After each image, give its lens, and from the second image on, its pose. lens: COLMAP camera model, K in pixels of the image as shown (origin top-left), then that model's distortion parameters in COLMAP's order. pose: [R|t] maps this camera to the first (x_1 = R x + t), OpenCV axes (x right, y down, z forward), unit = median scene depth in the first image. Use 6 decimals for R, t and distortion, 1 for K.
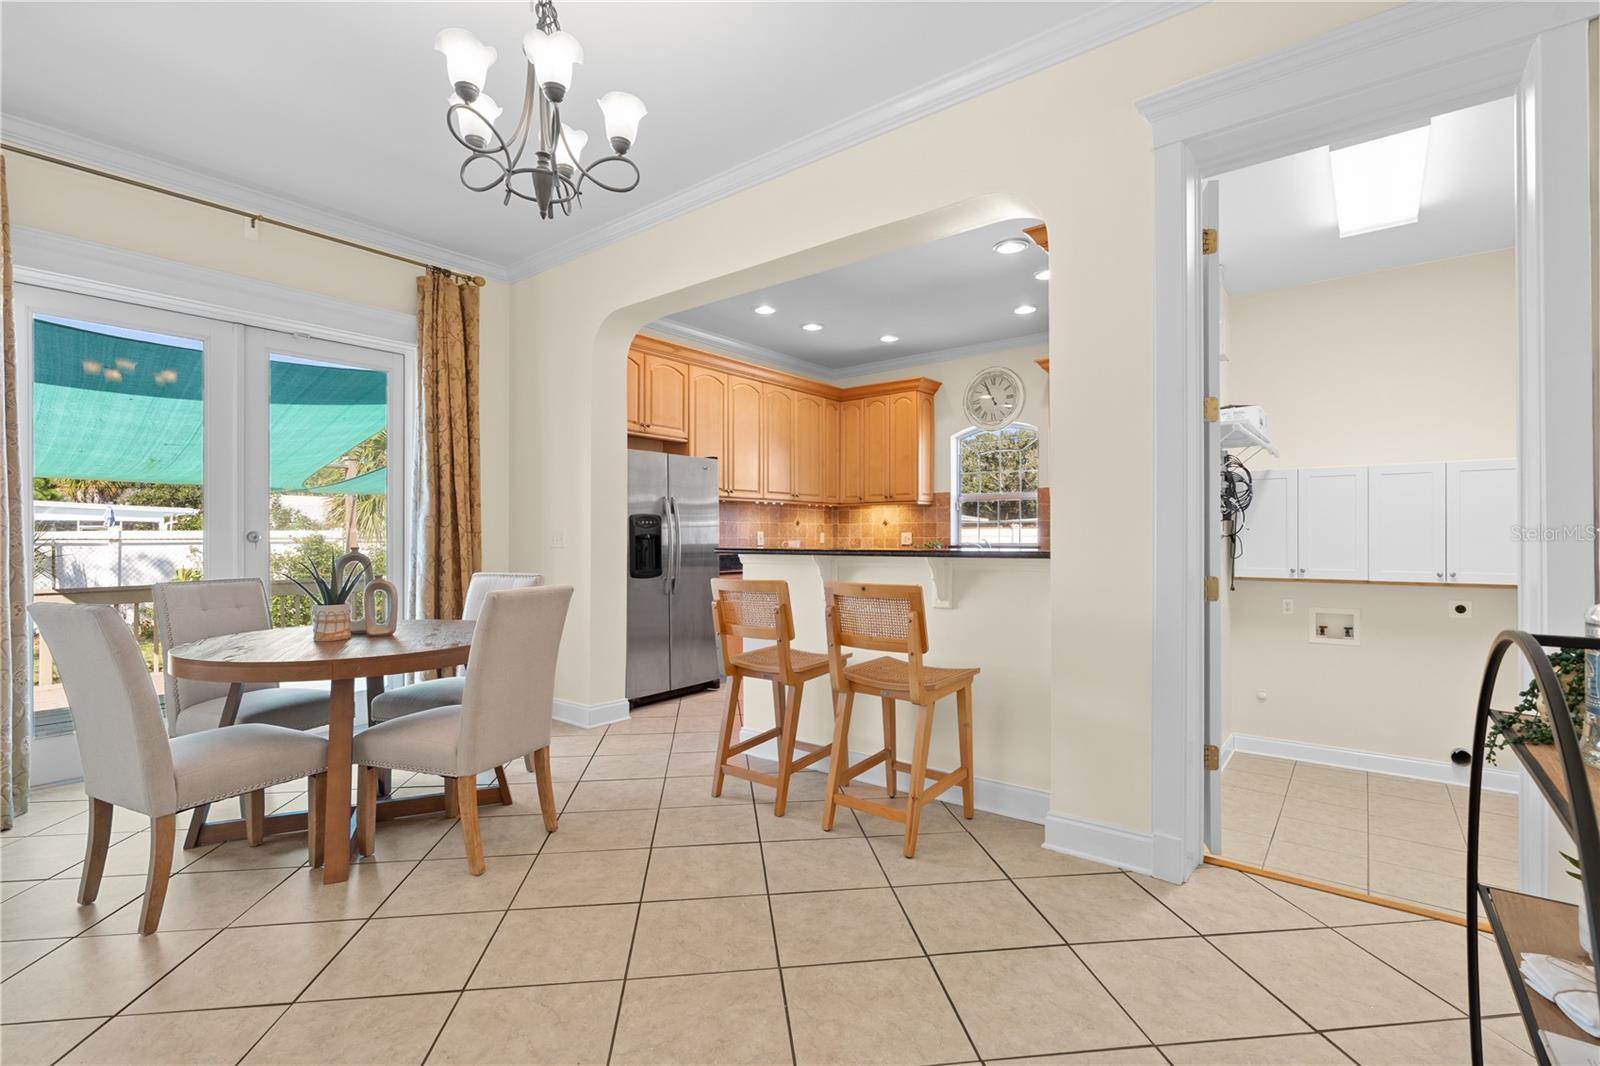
lens RADIAL K [[726.4, 0, 795.8], [0, 726.4, 535.1], [0, 0, 1]] dist [-0.014628, 0.004024]
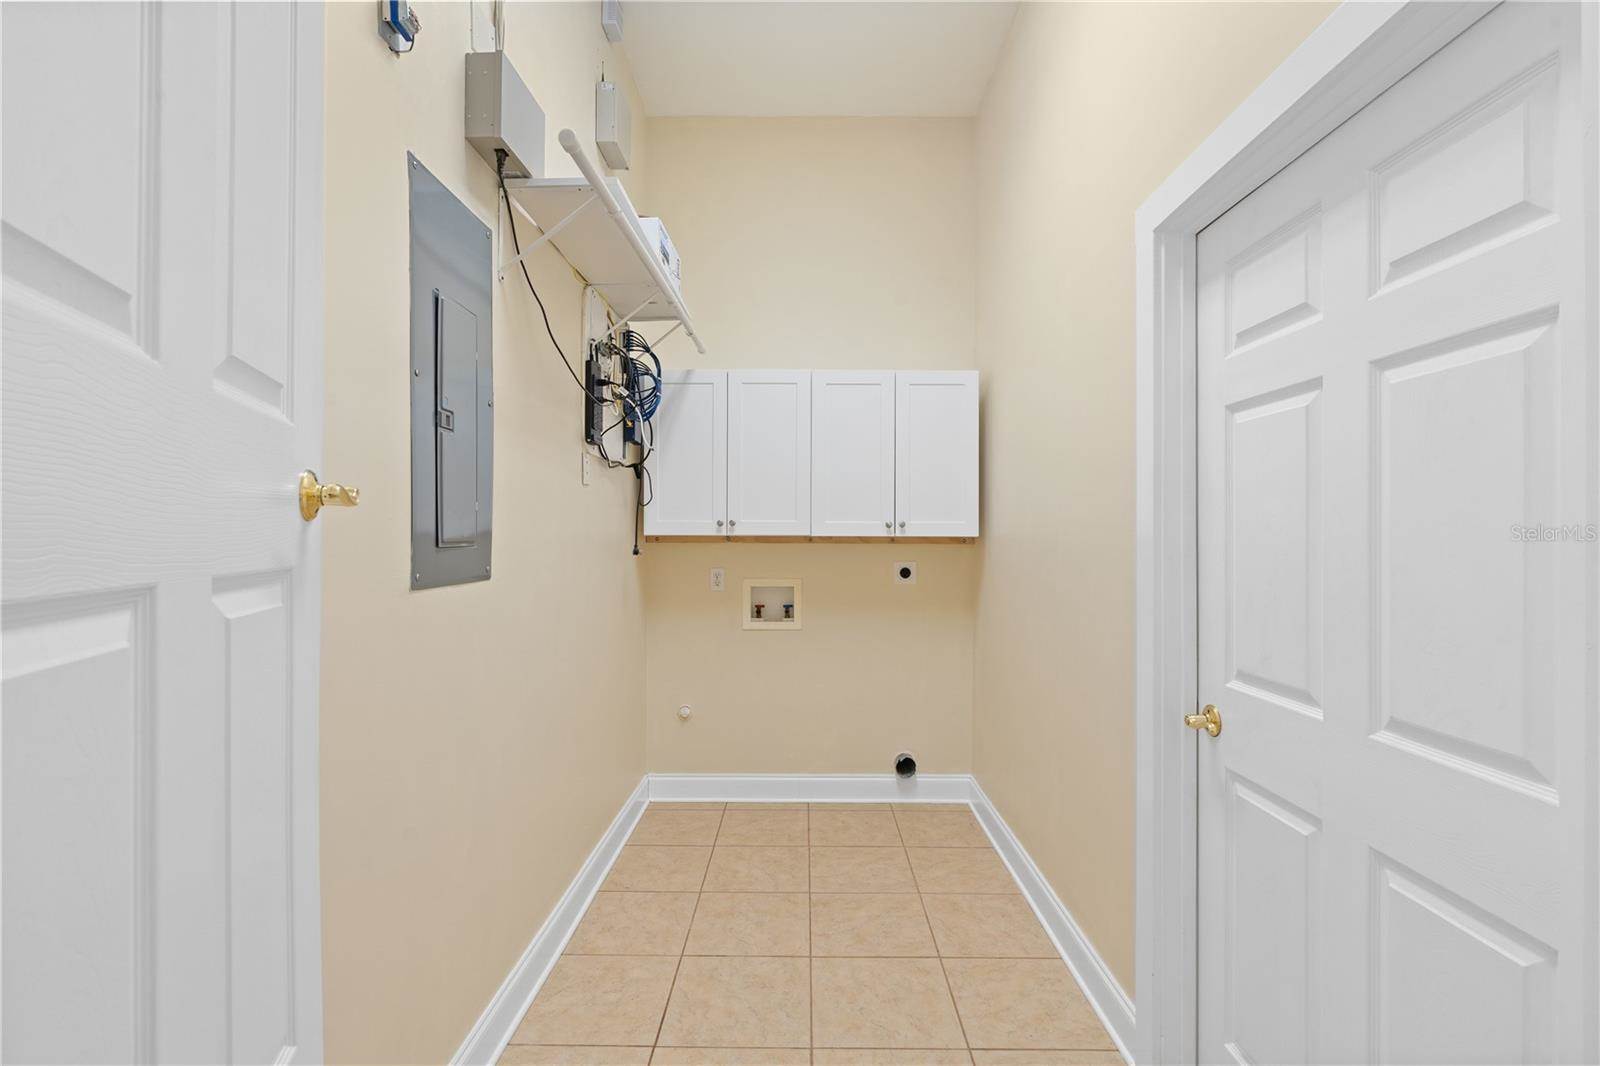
lens RADIAL K [[726.4, 0, 800.5], [0, 726.4, 533.3], [0, 0, 1]] dist [-0.014628, 0.004024]
pose [[0.789453, 0.007244, 0.613769, 0.340318], [-0.006410, 0.999973, -0.003557, 0.060768], [-0.613778, -0.001126, 0.789478, 0.432495]]
